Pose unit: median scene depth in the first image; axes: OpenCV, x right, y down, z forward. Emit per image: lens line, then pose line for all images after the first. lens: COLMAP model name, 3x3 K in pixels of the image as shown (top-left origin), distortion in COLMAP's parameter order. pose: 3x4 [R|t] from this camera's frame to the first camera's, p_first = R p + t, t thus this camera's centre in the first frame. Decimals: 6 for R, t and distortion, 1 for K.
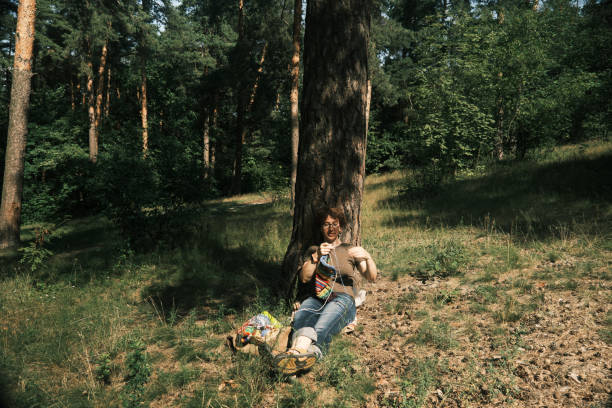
lens RADIAL K [[453.5, 0, 306.0], [0, 453.5, 204.0], [0, 0, 1]] dist [0.007282, 0.002037]
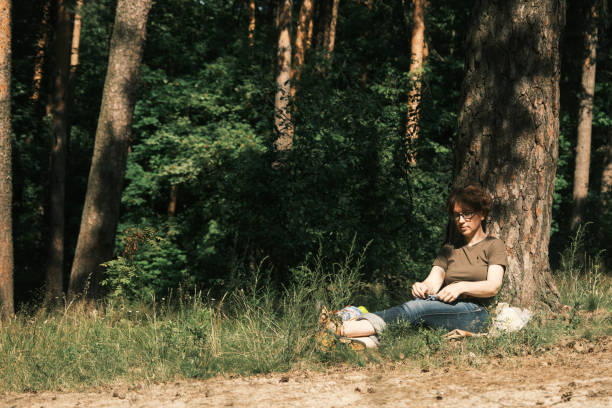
lens RADIAL K [[1472.1, 0, 306.0], [0, 1472.1, 204.0], [0, 0, 1]] dist [0.041633, -1.035550]
pose [[0.905094, 0.041347, -0.423195, 0.095250], [-0.078348, 0.994437, -0.070405, 0.026426], [0.417930, 0.096880, 0.903299, -0.144118]]
